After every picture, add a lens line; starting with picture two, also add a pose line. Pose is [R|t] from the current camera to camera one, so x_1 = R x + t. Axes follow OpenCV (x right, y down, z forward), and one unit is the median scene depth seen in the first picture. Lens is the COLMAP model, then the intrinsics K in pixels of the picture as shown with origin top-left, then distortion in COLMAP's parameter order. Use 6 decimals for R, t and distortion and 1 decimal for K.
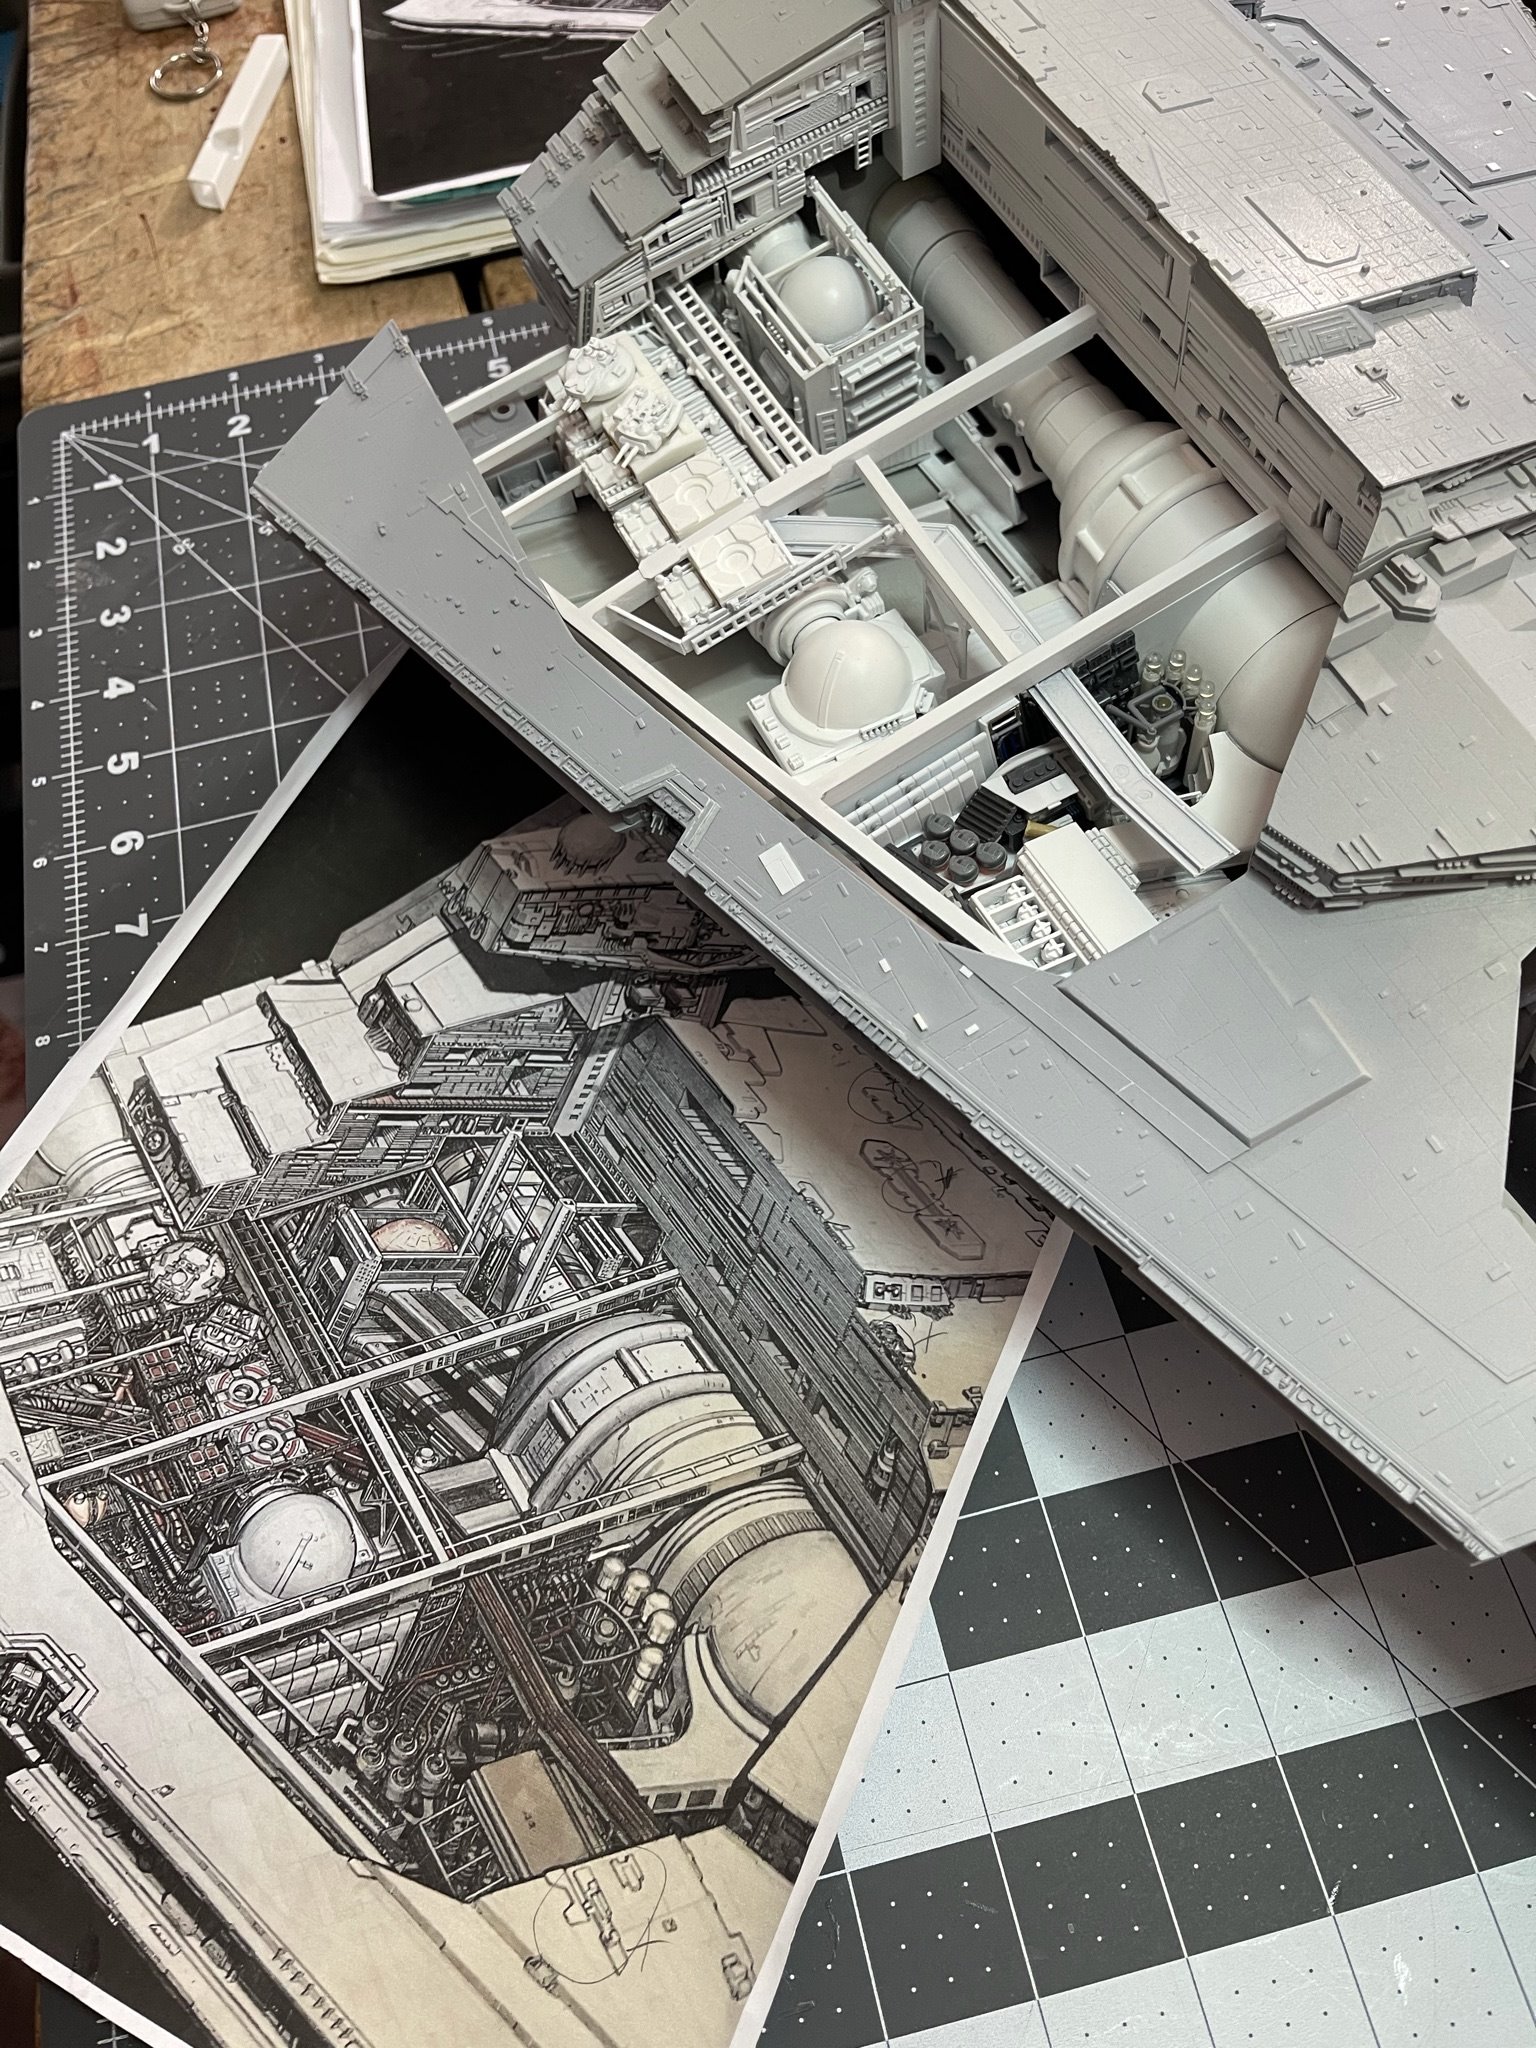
lens RADIAL K [[1586.5, 0, 751.2], [0, 1586.5, 1030.0], [0, 0, 1]] dist [0.032708, -0.062806]
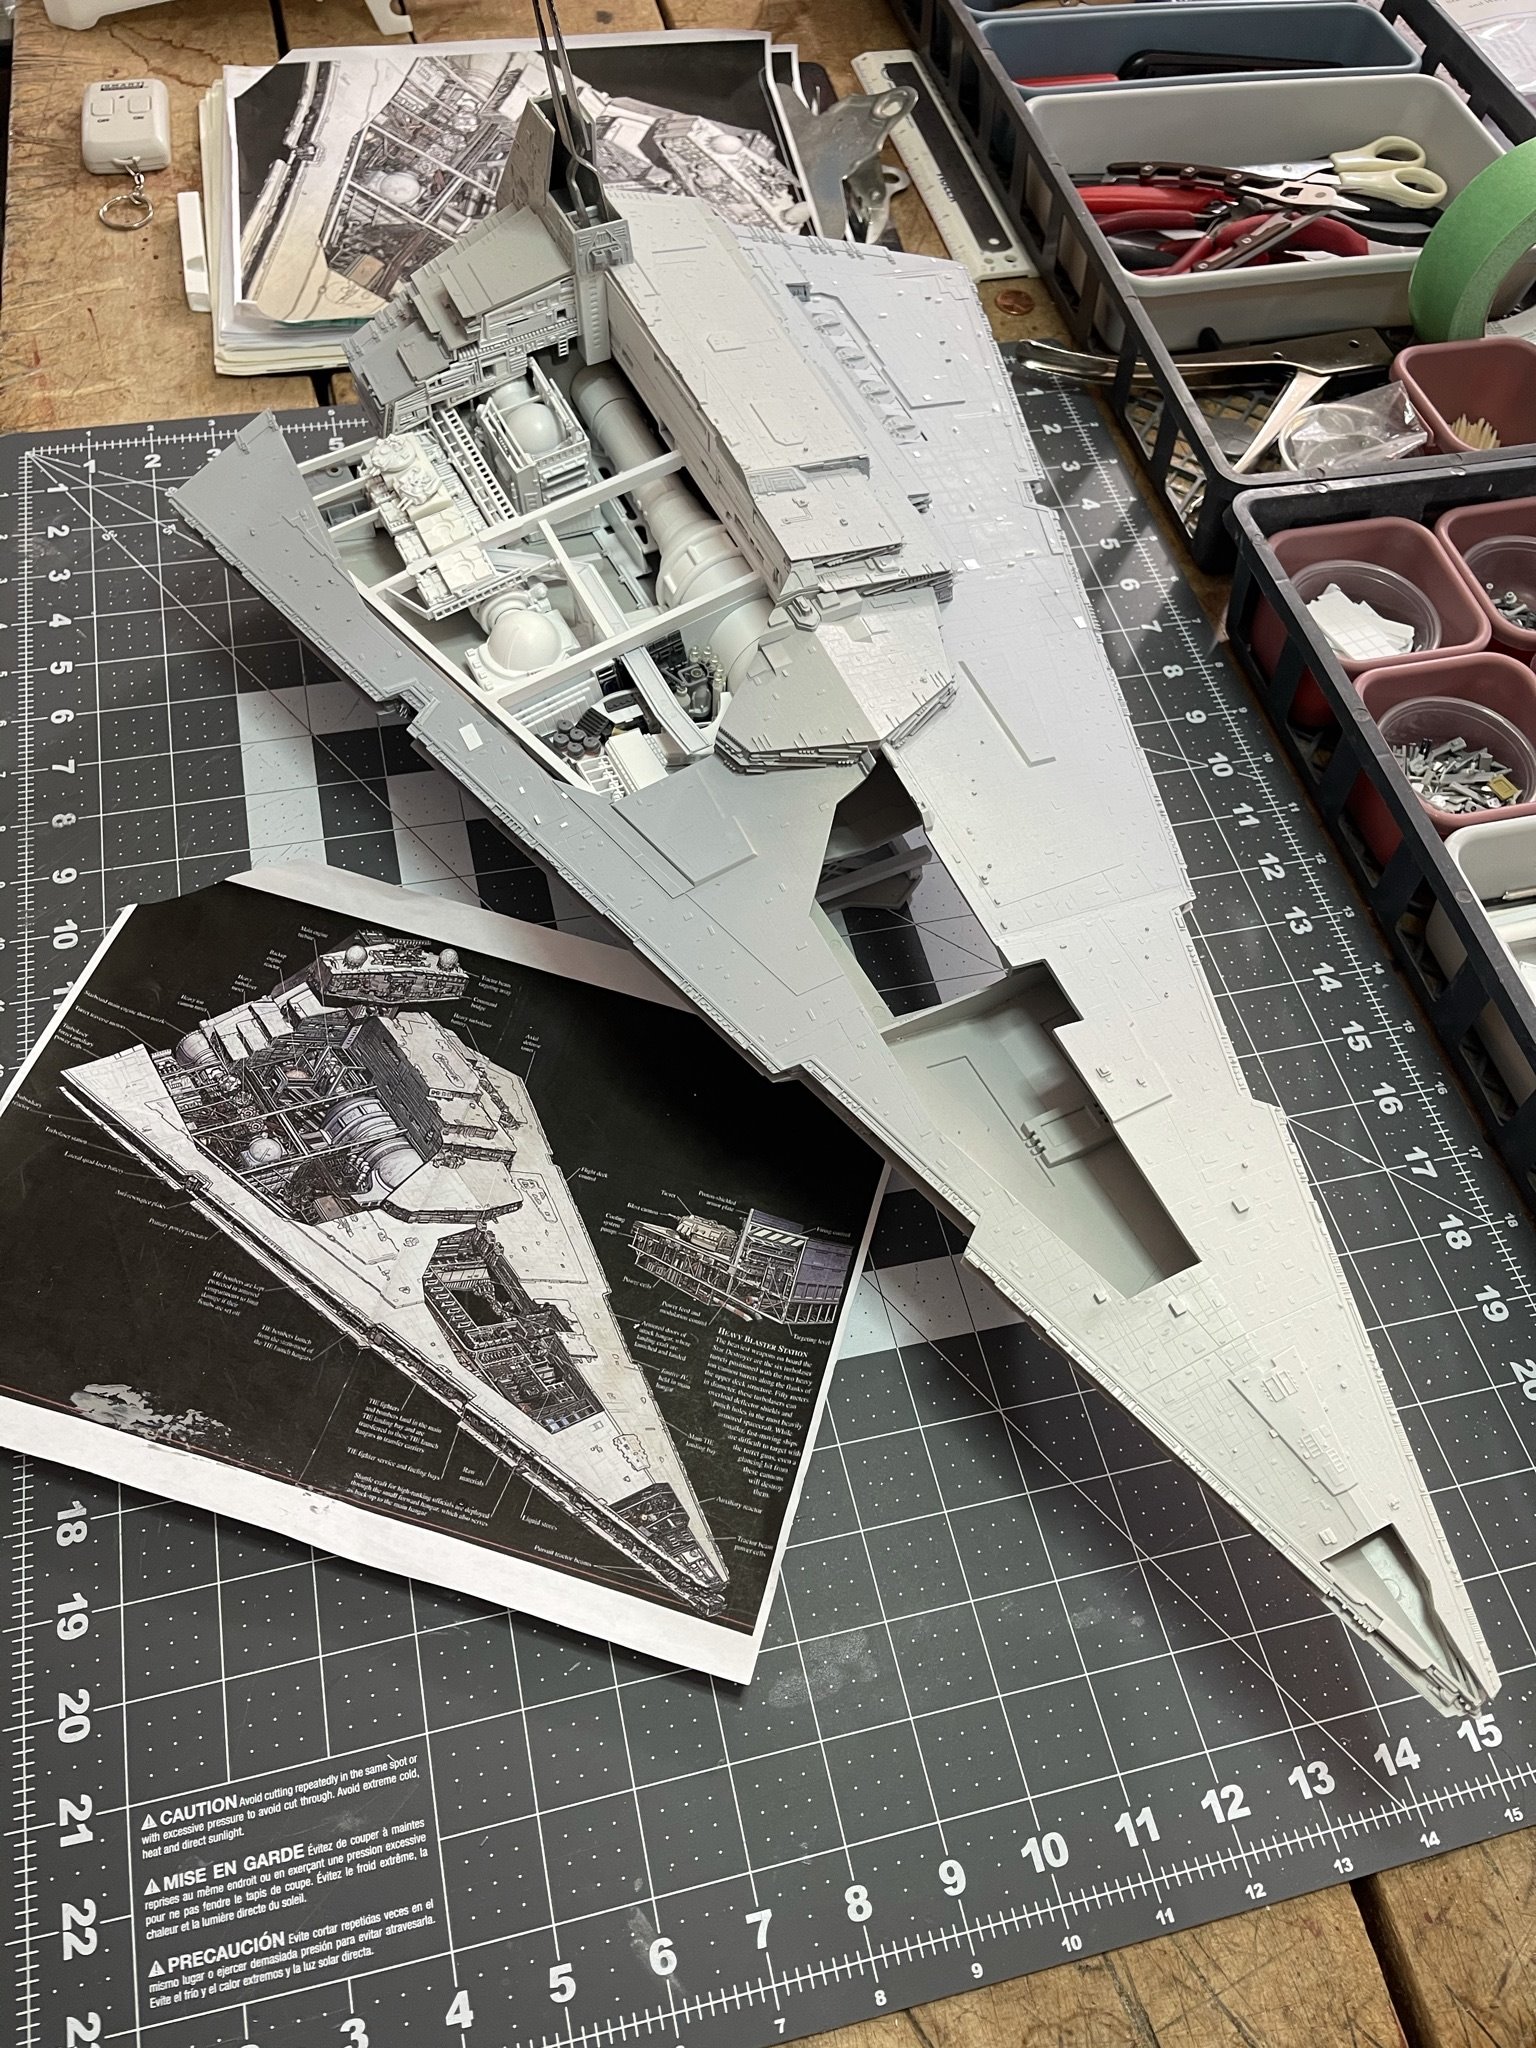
lens RADIAL K [[1586.5, 0, 764.1], [0, 1586.5, 1029.5], [0, 0, 1]] dist [0.032708, -0.062806]
pose [[0.989814, 0.071536, 0.123088, 0.131080], [-0.064225, 0.995984, -0.062377, 0.277235], [-0.127056, 0.053836, 0.990434, -0.697821]]
